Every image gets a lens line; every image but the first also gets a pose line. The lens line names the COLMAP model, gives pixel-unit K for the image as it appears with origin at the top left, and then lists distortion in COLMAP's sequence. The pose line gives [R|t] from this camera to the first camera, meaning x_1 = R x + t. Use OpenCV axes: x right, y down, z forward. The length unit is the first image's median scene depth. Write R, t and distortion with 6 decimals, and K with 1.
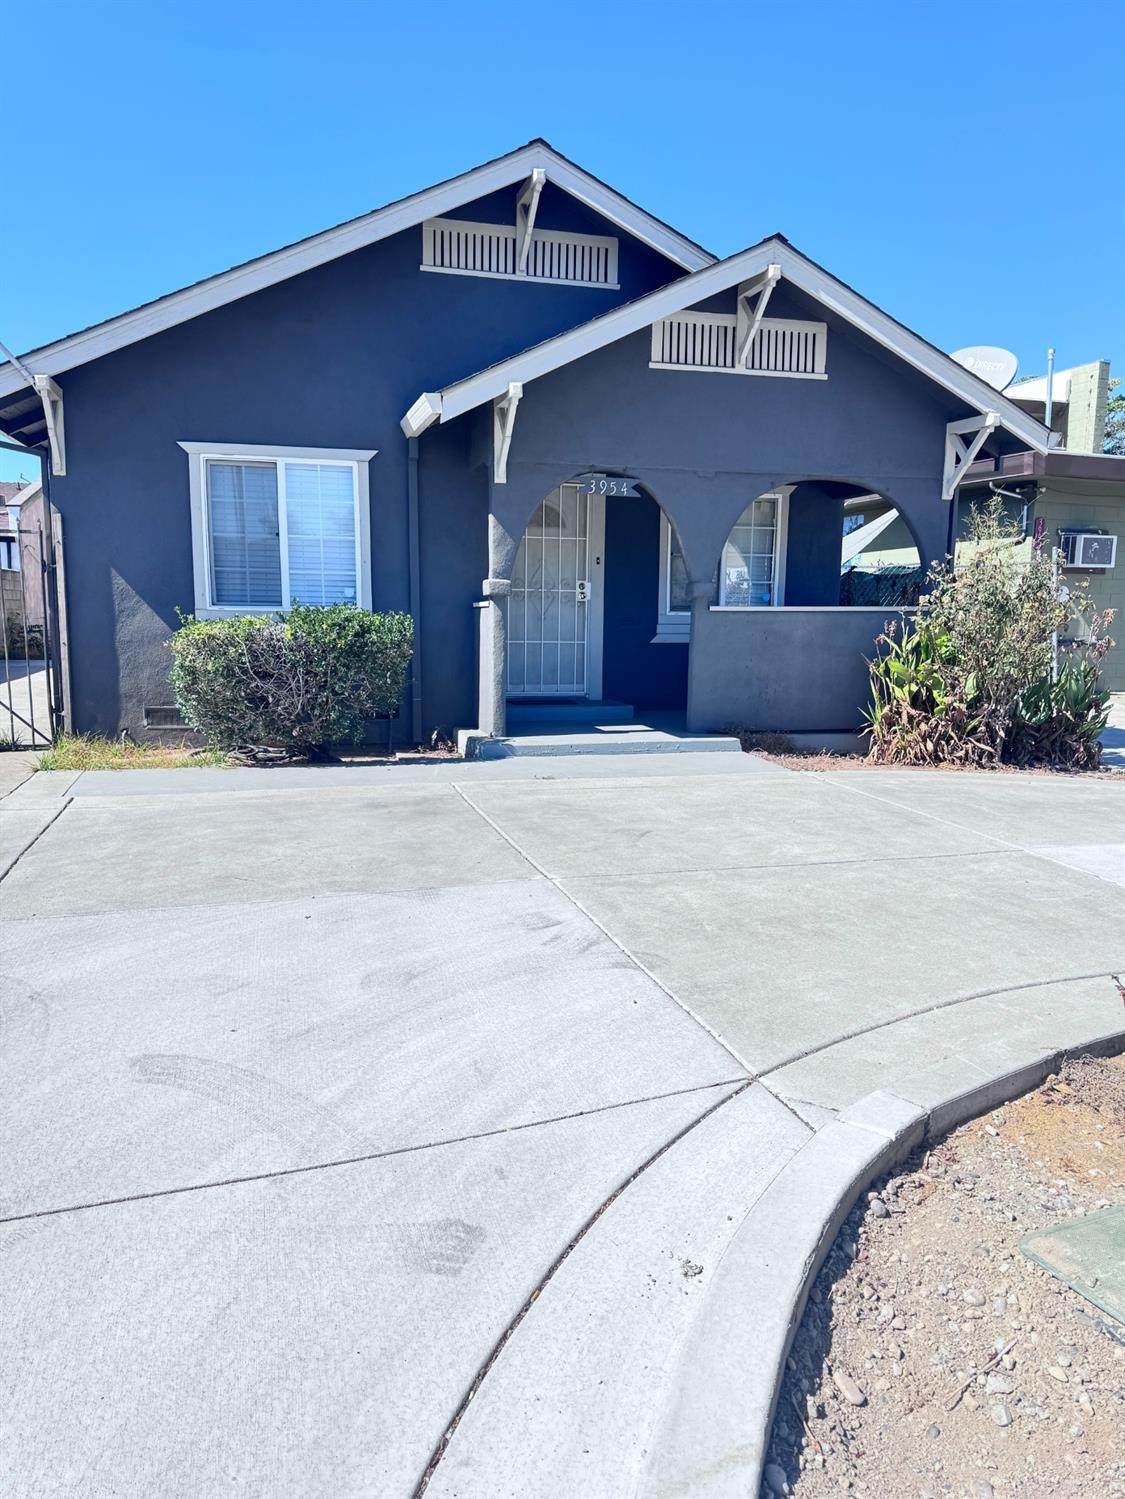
lens RADIAL K [[1049.2, 0, 557.3], [0, 1049.2, 755.2], [0, 0, 1]] dist [0.063775, -0.084310]
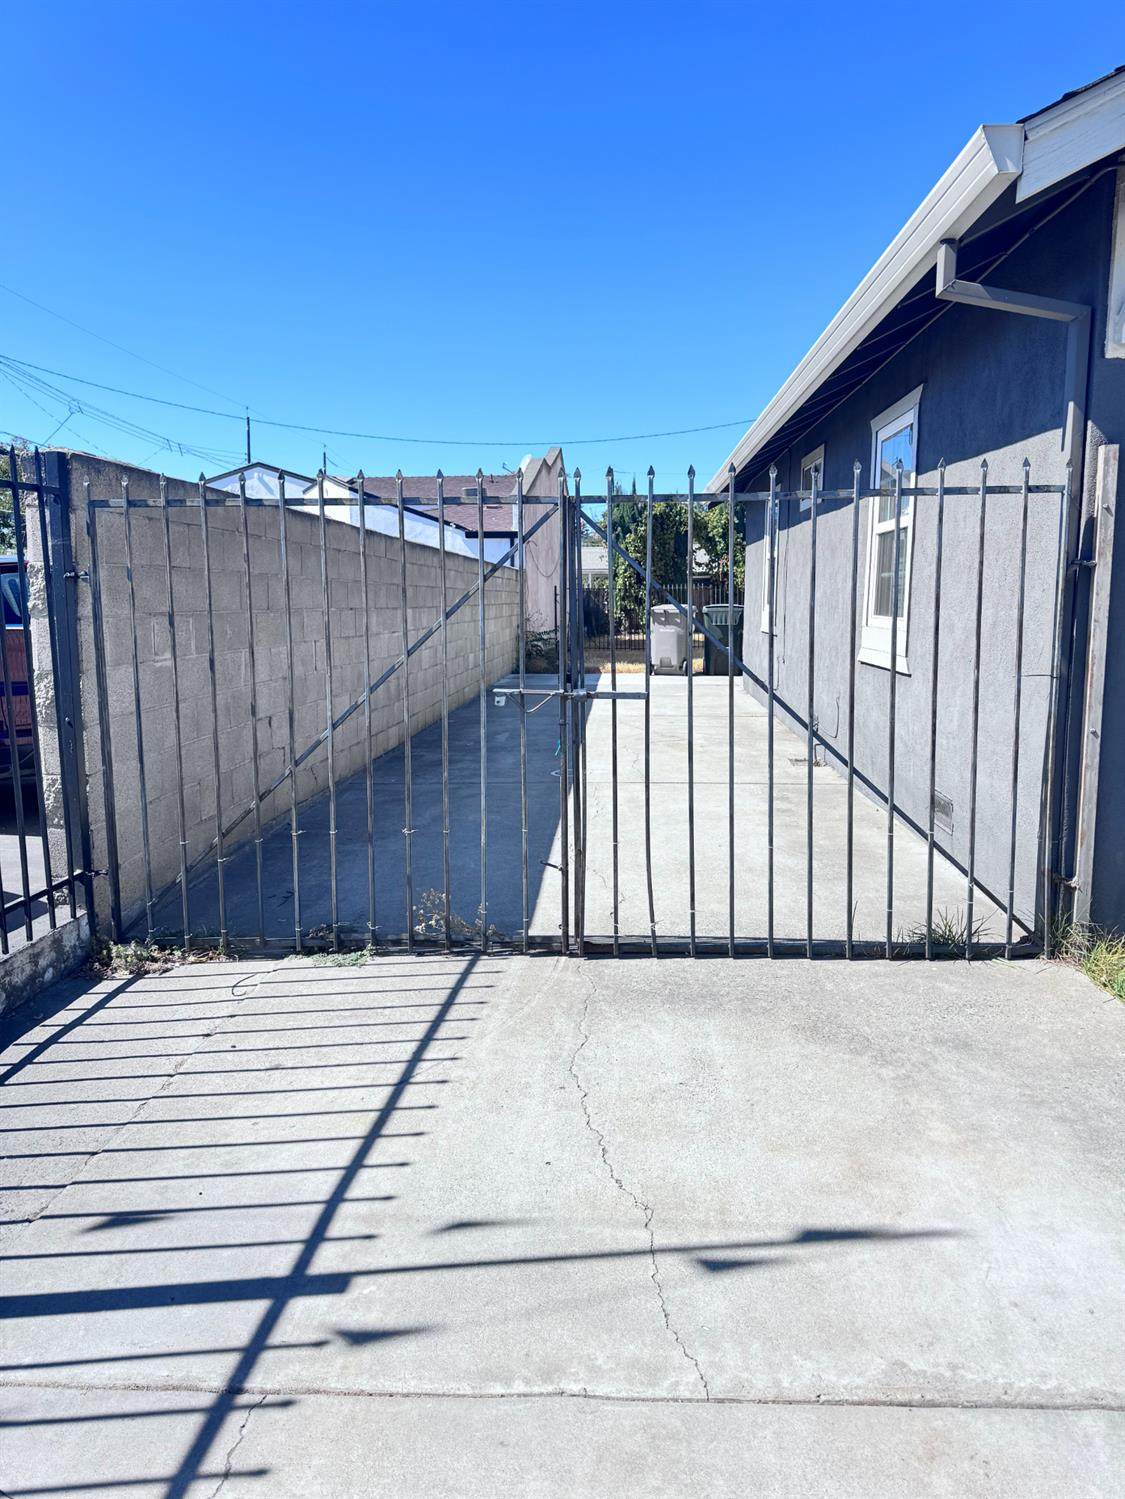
lens RADIAL K [[1049.2, 0, 557.3], [0, 1049.2, 755.2], [0, 0, 1]] dist [0.063775, -0.084310]
pose [[0.959498, 0.020334, -0.280981, -0.531844], [-0.020019, 0.999792, 0.003991, -0.087362], [0.281004, 0.001795, 0.959705, 0.468463]]
